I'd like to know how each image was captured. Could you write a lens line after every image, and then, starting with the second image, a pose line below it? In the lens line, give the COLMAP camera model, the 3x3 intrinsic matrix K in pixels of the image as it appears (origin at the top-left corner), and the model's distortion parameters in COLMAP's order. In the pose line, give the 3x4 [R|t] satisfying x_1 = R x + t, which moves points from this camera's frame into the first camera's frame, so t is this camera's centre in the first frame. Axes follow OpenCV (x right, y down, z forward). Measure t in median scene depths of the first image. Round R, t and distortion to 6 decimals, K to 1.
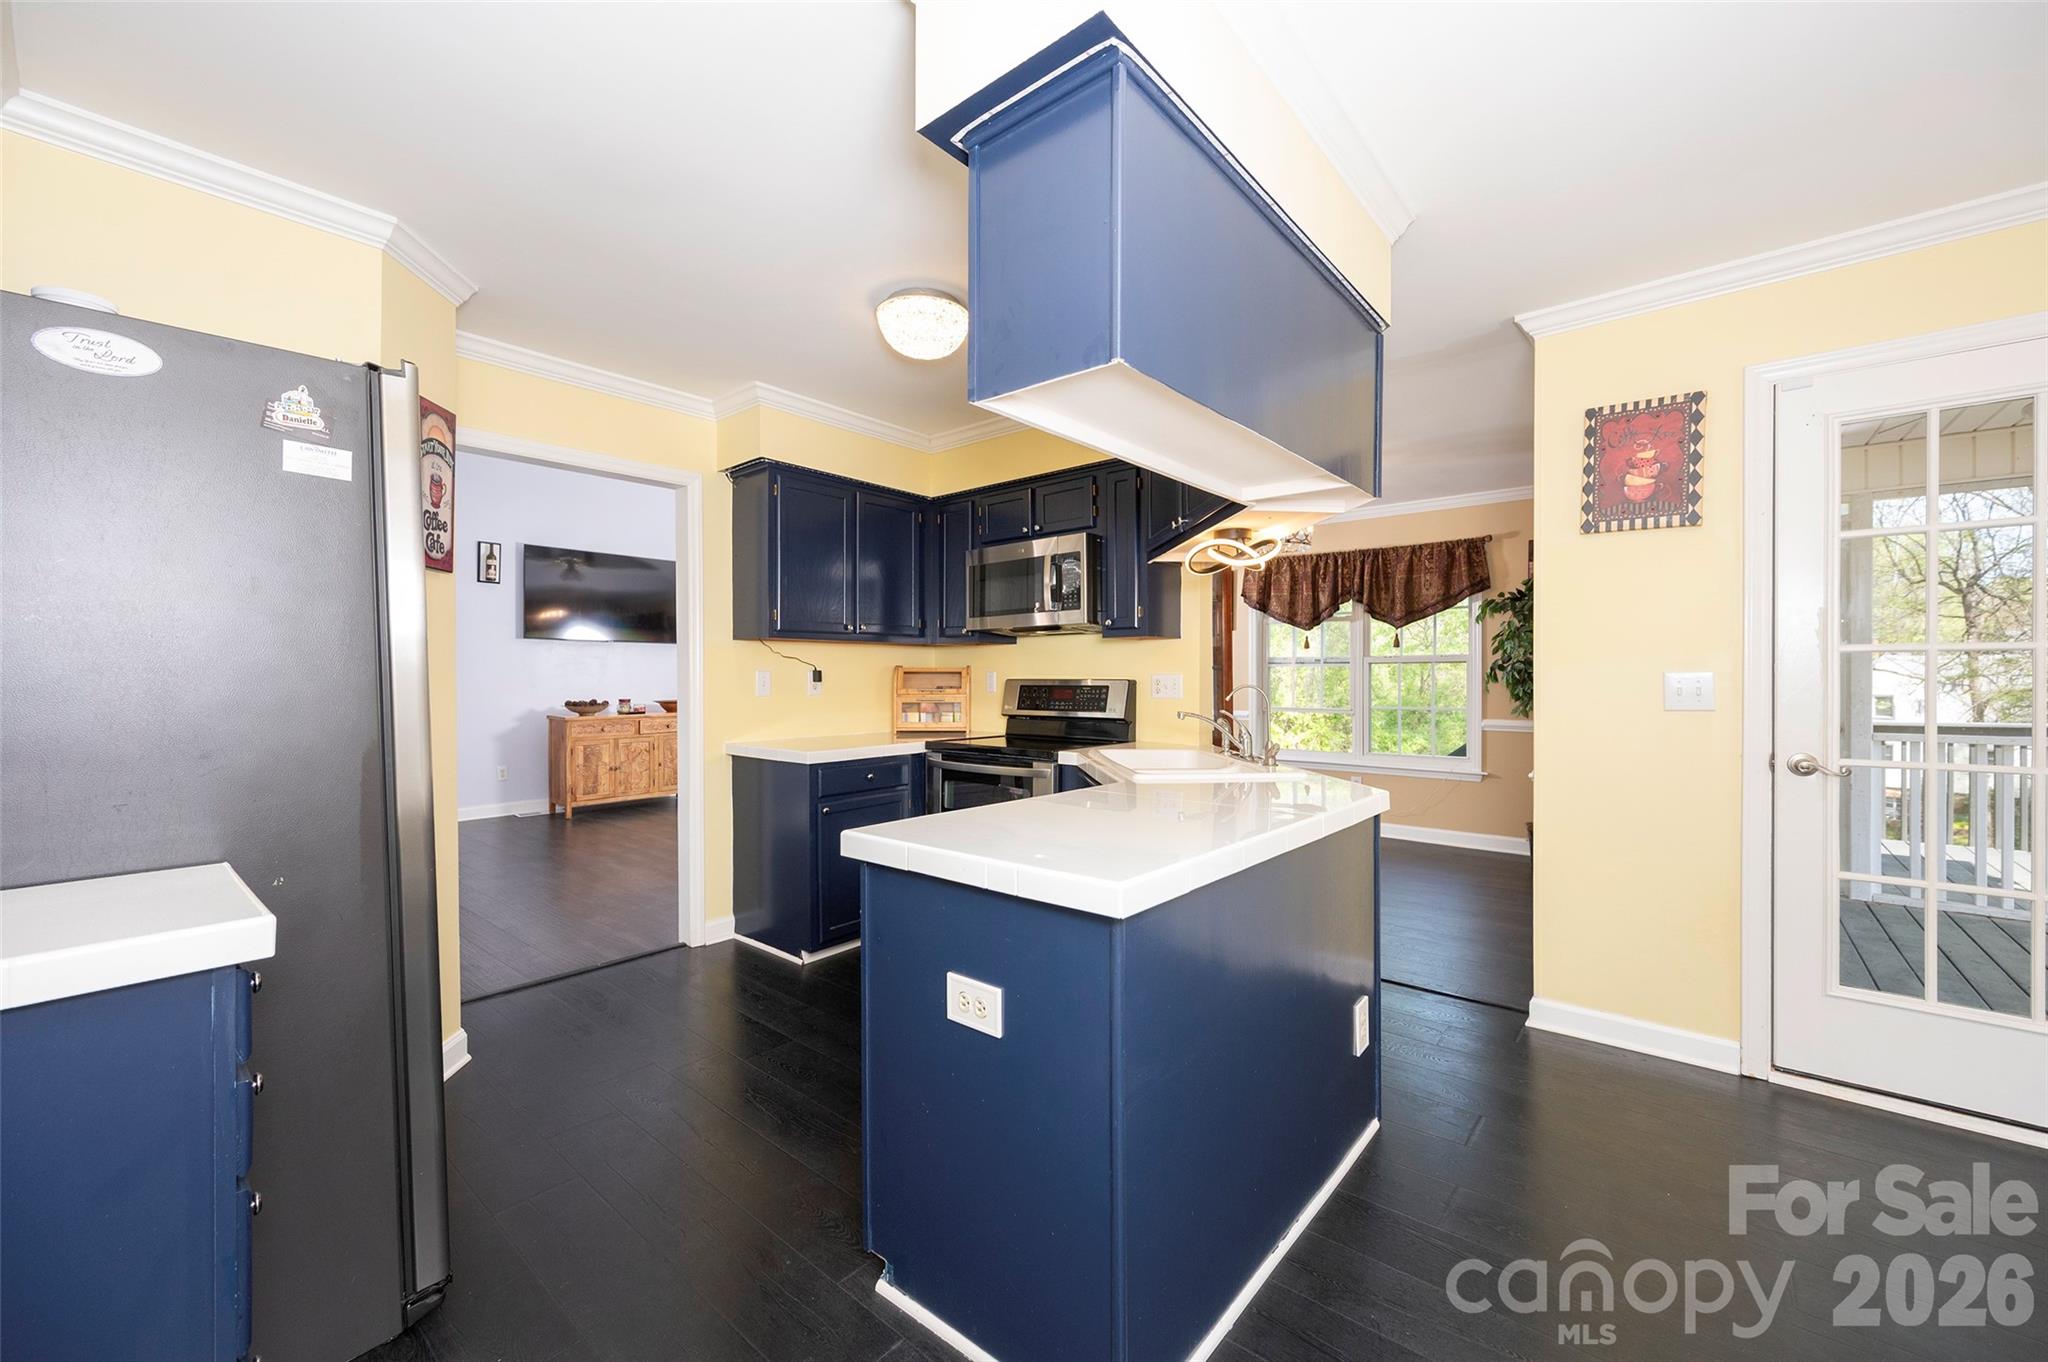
lens RADIAL K [[809.7, 0, 1020.5], [0, 809.7, 675.8], [0, 0, 1]] dist [-0.000628, -0.000100]
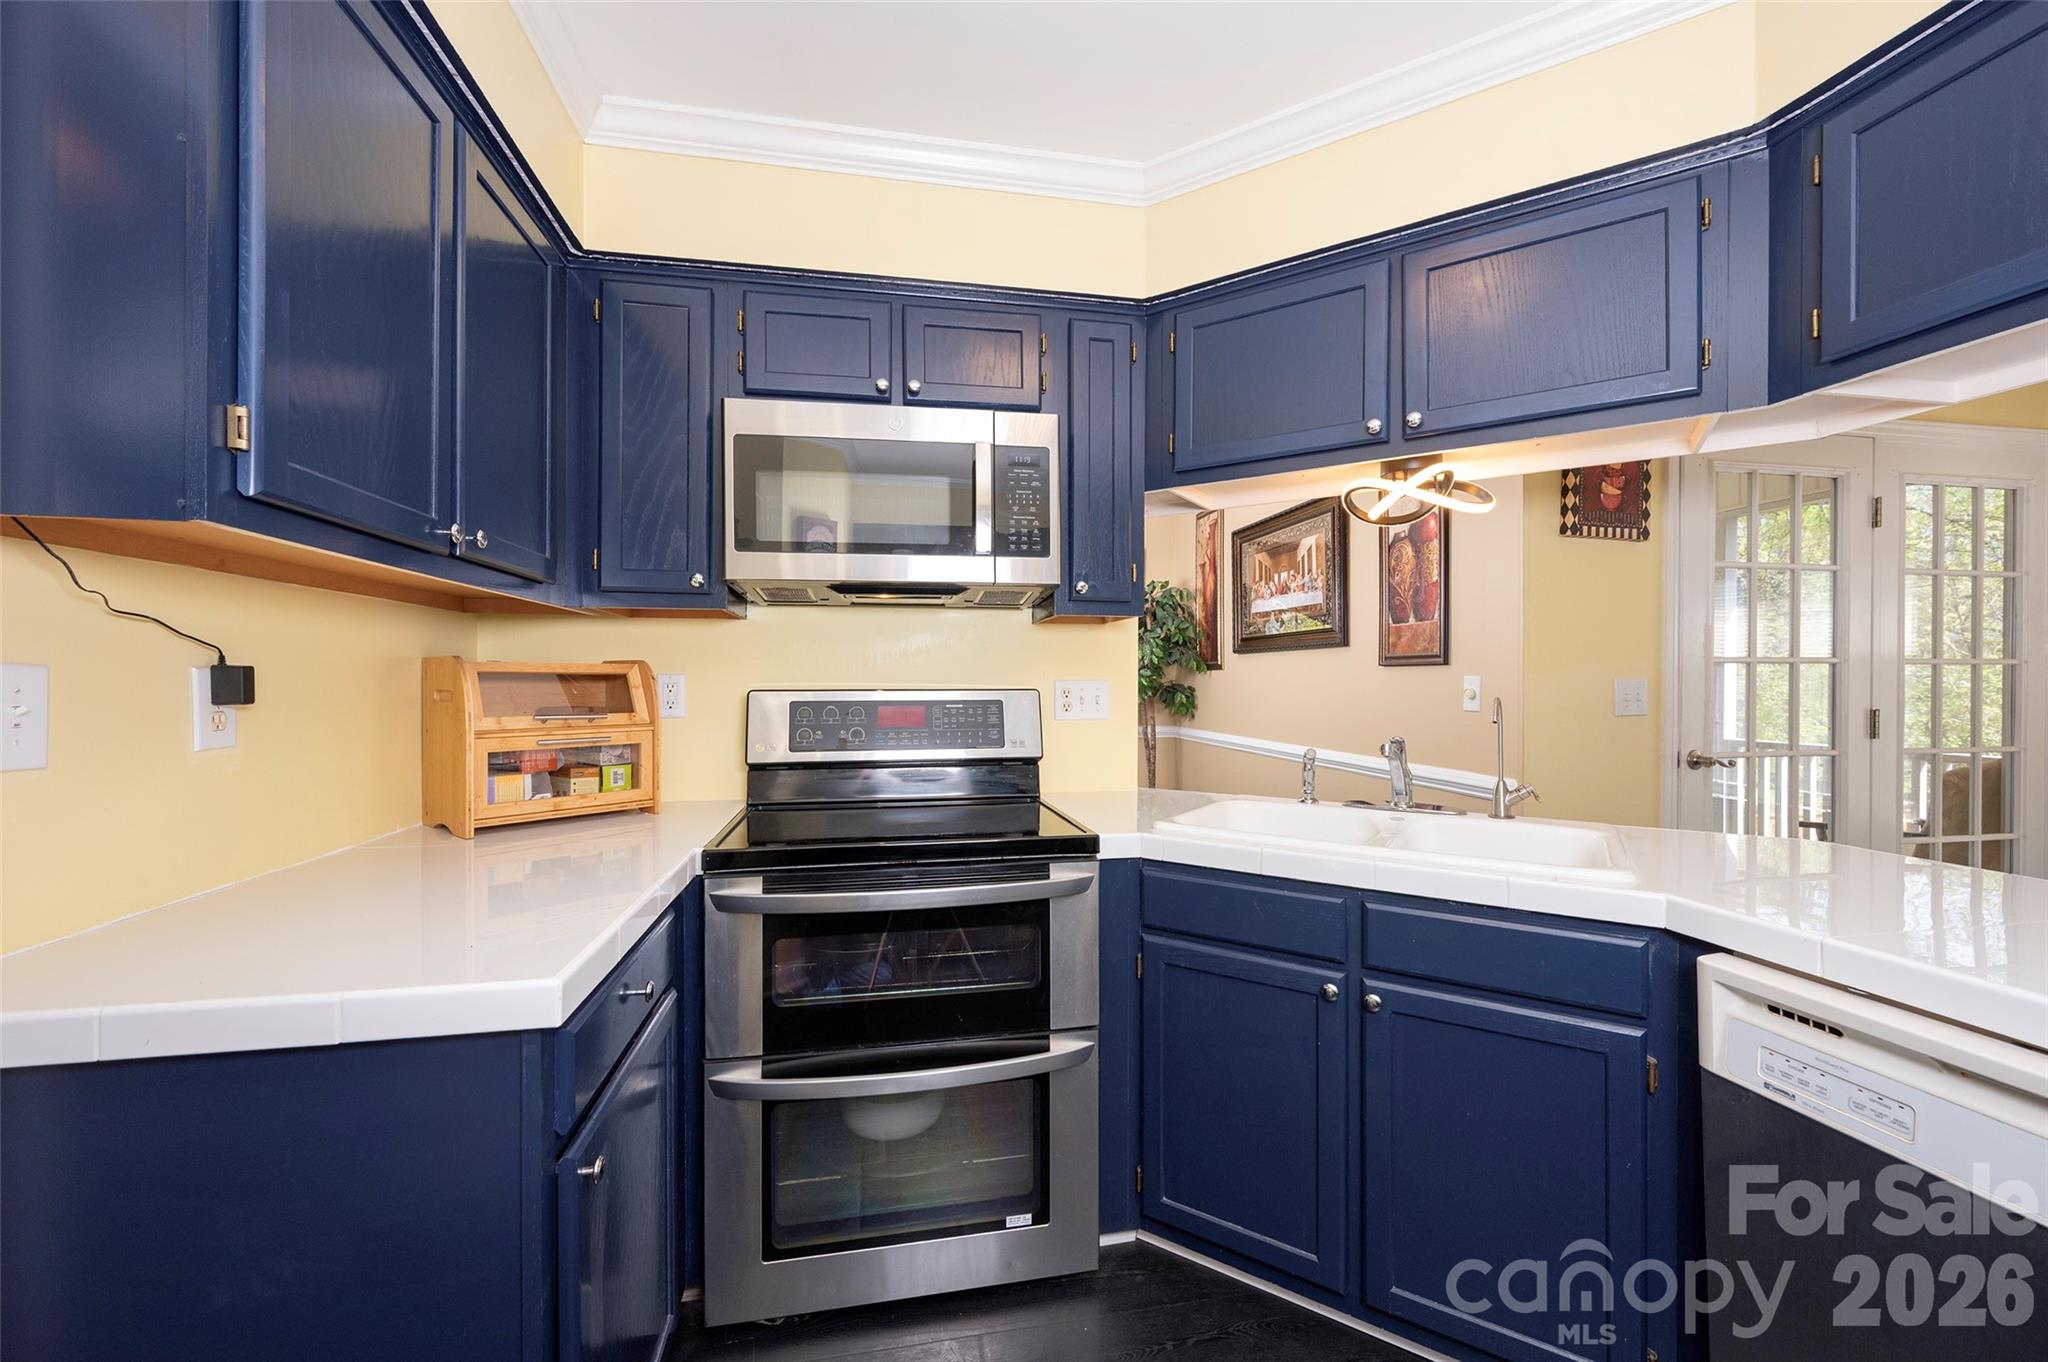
lens RADIAL K [[799.0, 0, 1024.0], [0, 799.0, 681.0], [0, 0, 1]] dist [-0.000616, -0.000036]
pose [[0.620223, 0.000393, 0.784425, -0.325823], [0.000813, 0.999999, -0.001144, -0.000644], [-0.784425, 0.001348, 0.620222, 0.652155]]
